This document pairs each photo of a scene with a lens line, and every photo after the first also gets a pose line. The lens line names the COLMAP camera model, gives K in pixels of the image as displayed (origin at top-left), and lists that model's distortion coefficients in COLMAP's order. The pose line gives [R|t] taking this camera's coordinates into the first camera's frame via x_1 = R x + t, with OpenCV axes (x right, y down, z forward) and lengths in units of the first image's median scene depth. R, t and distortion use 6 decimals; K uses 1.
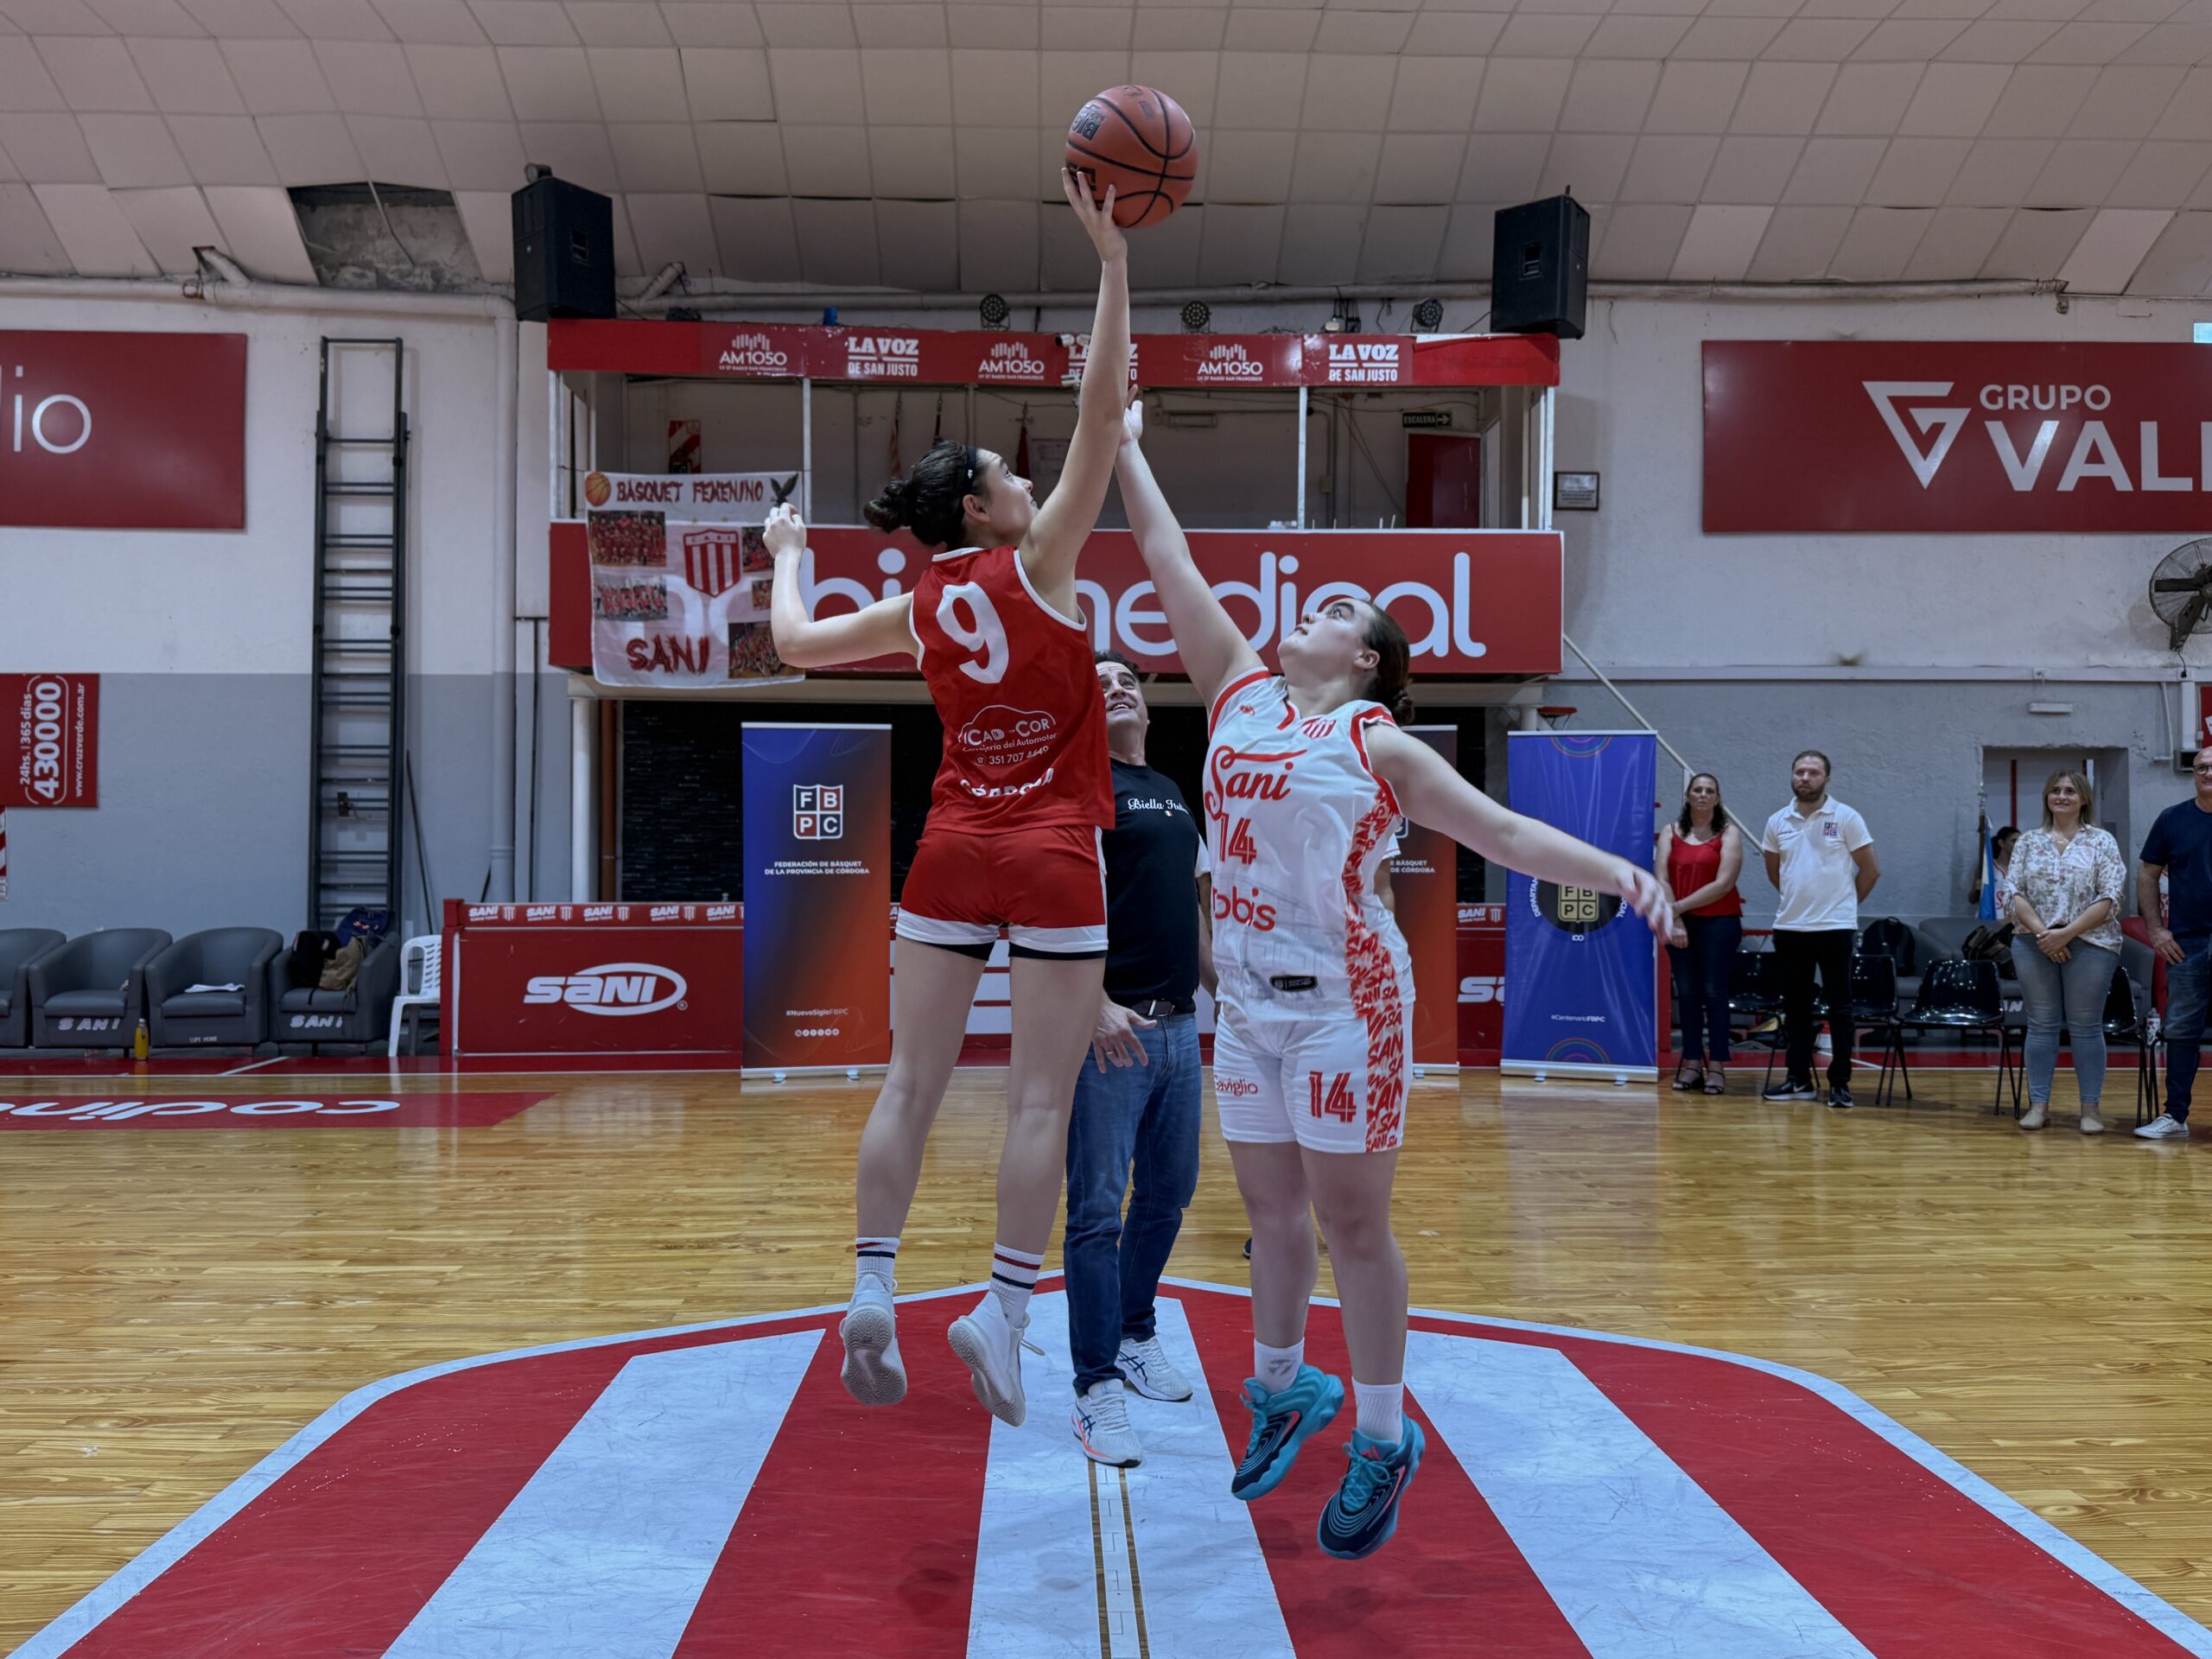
lens RADIAL K [[1733.1, 0, 1106.0], [0, 1733.1, 829.5], [0, 0, 1]] dist [0.177917, -0.334619]
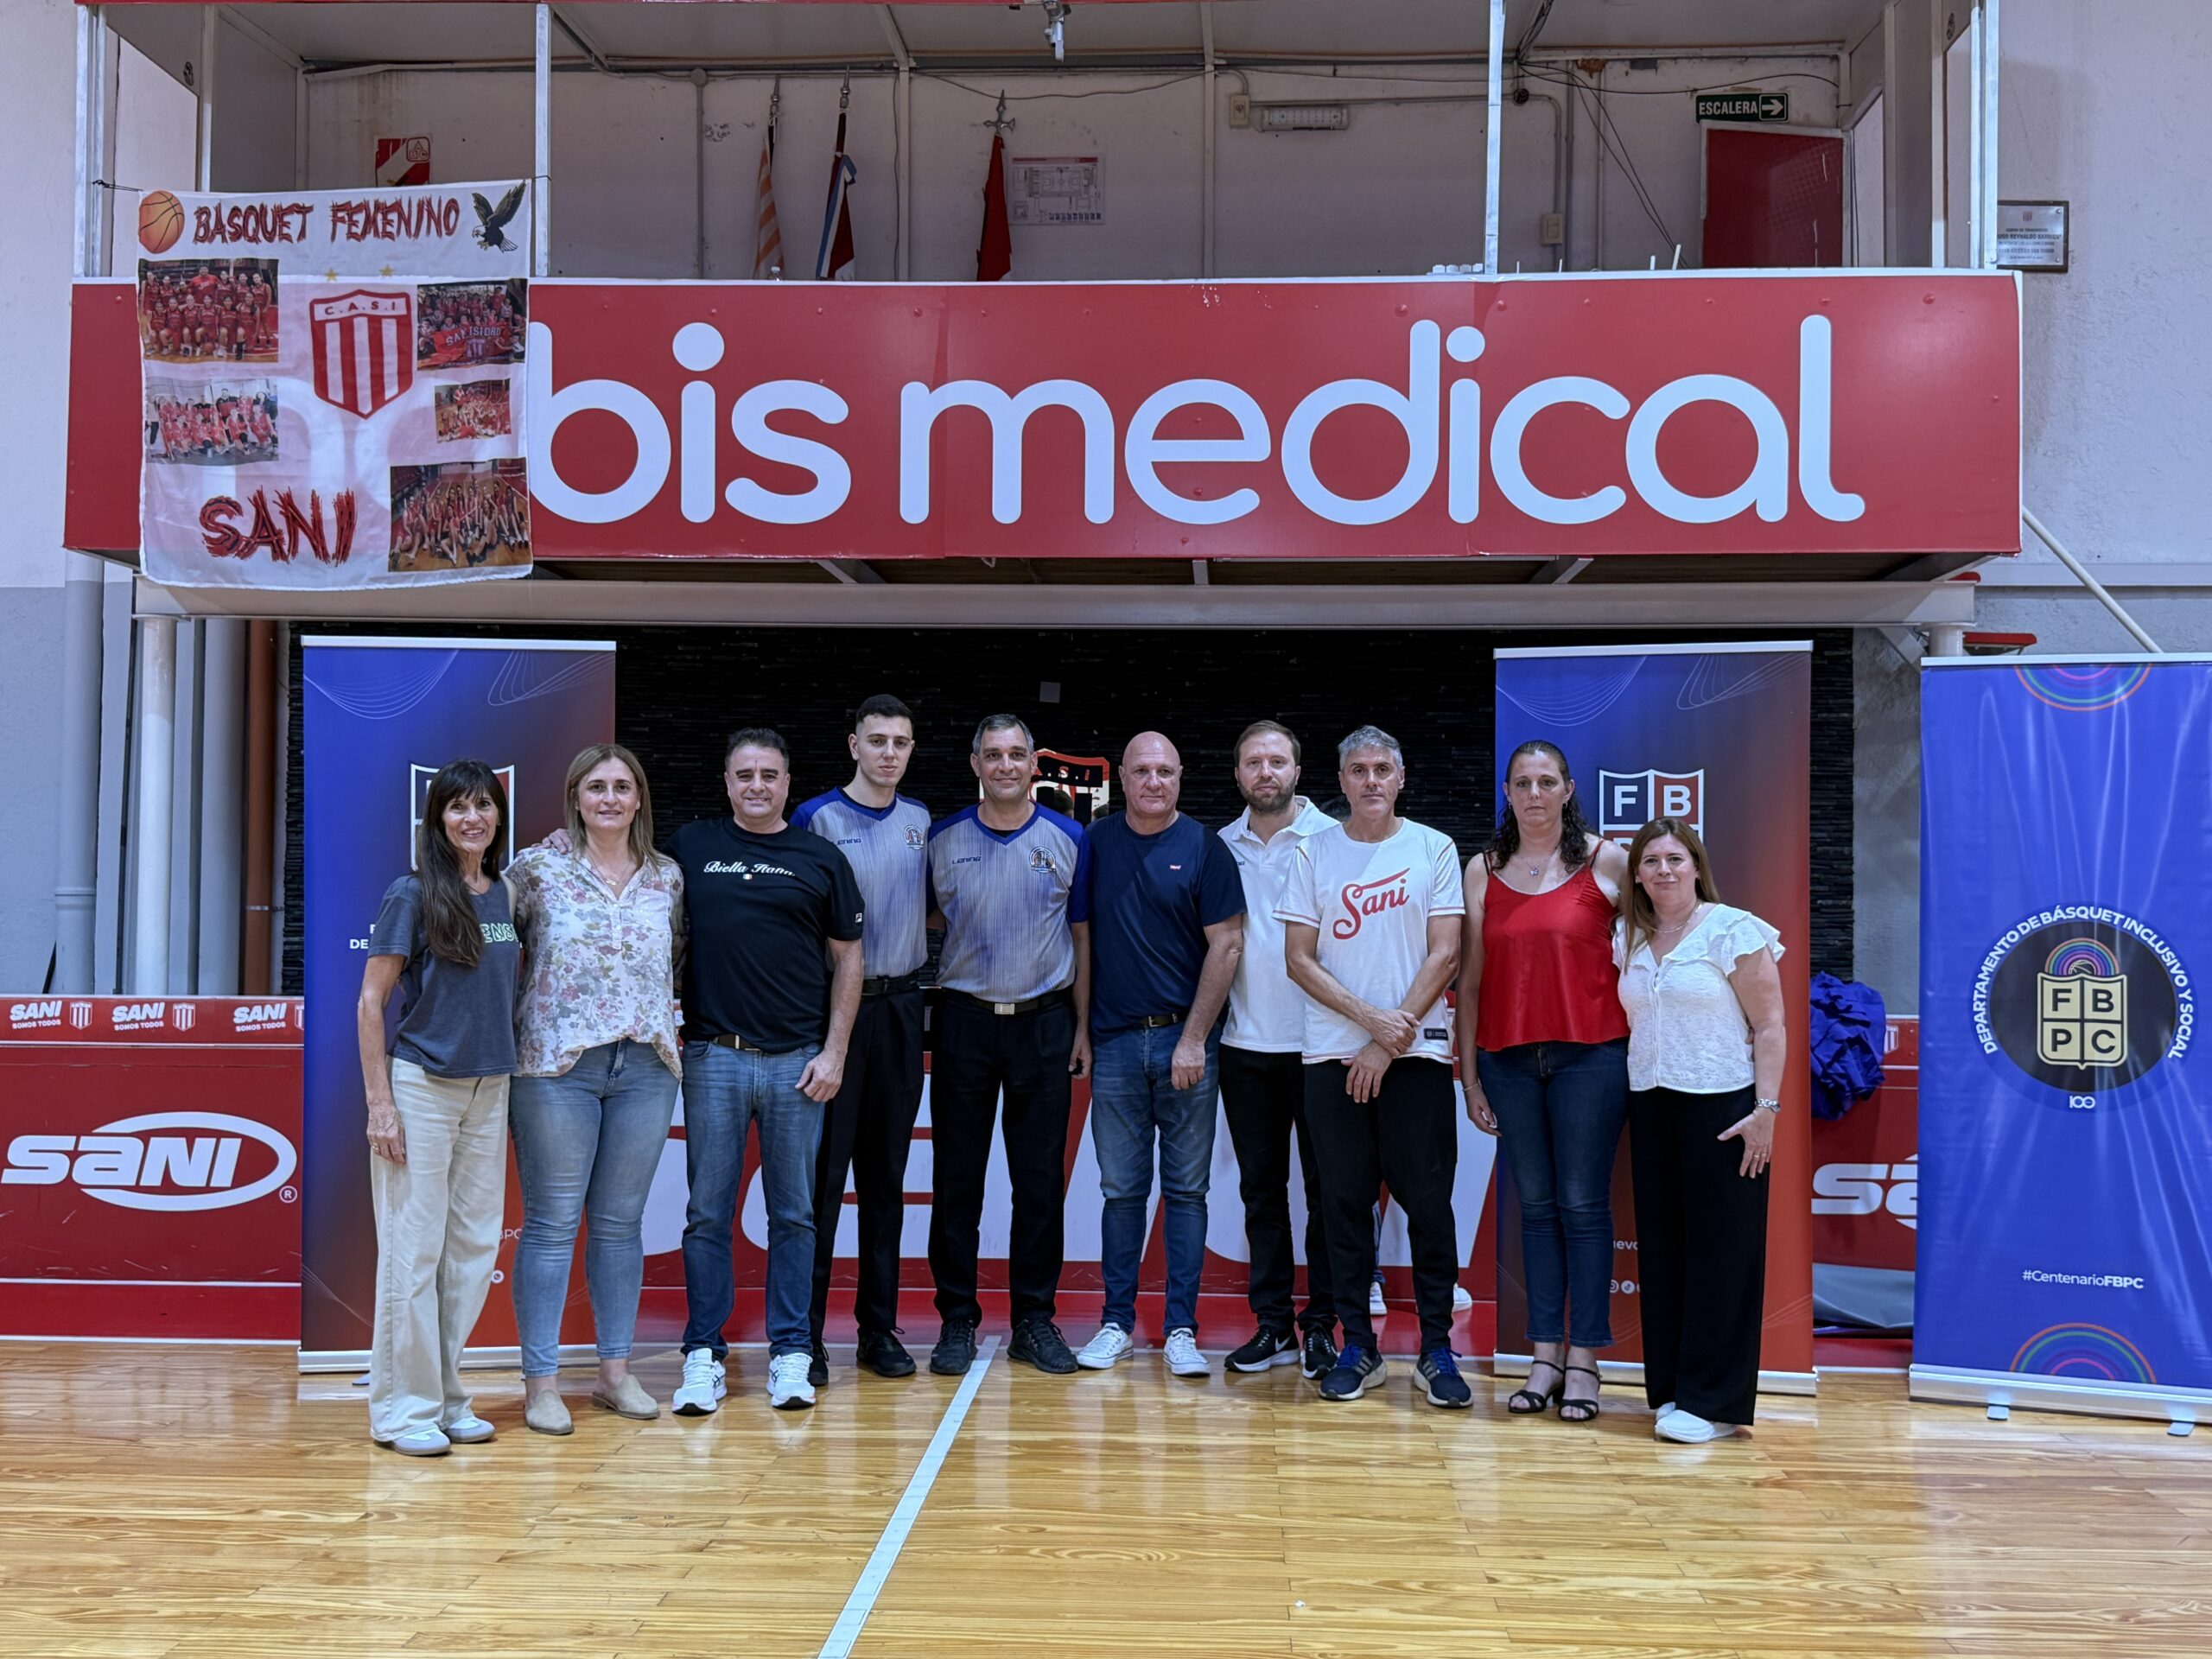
lens RADIAL K [[2221.8, 0, 1106.0], [0, 2221.8, 829.5], [0, 0, 1]] dist [0.201582, -0.479582]
pose [[0.995976, 0.003840, -0.089539, 0.060221], [-0.005342, 0.999849, -0.016550, 0.001437], [0.089462, 0.016962, 0.995846, 0.342629]]
